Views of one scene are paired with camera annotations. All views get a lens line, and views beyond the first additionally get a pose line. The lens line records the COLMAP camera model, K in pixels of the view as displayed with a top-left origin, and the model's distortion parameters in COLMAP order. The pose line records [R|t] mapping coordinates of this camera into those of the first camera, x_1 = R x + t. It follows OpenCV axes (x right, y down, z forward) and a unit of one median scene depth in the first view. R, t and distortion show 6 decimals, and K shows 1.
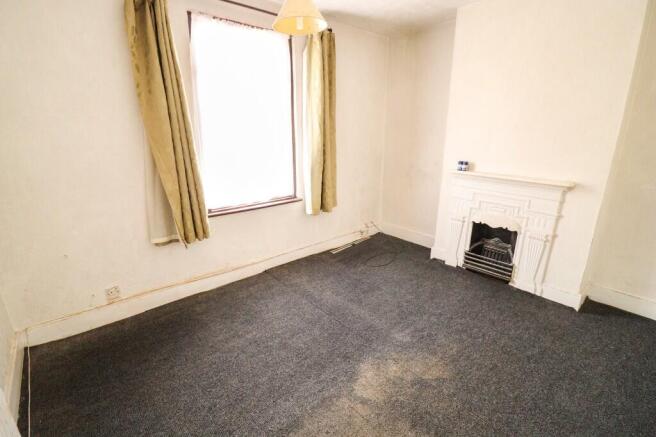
lens RADIAL K [[310.9, 0, 327.7], [0, 310.9, 219.9], [0, 0, 1]] dist [-0.009292, -0.004975]
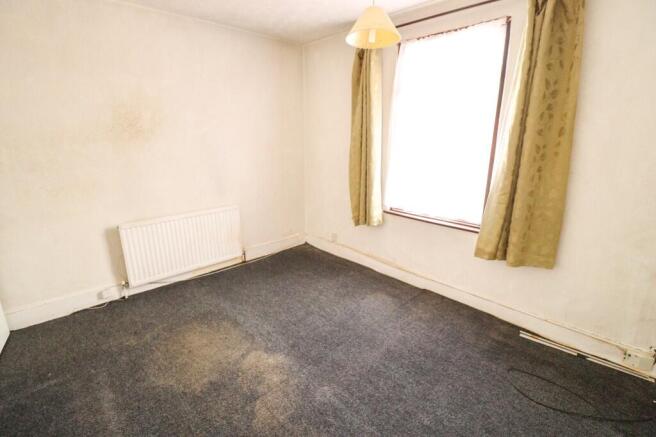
lens RADIAL K [[310.9, 0, 327.1], [0, 310.9, 219.4], [0, 0, 1]] dist [-0.009292, -0.004975]
pose [[0.015044, 0.254338, -0.966998, 0.801682], [-0.287962, 0.927235, 0.239400, -0.212484], [0.957524, 0.274857, 0.087189, 0.717856]]
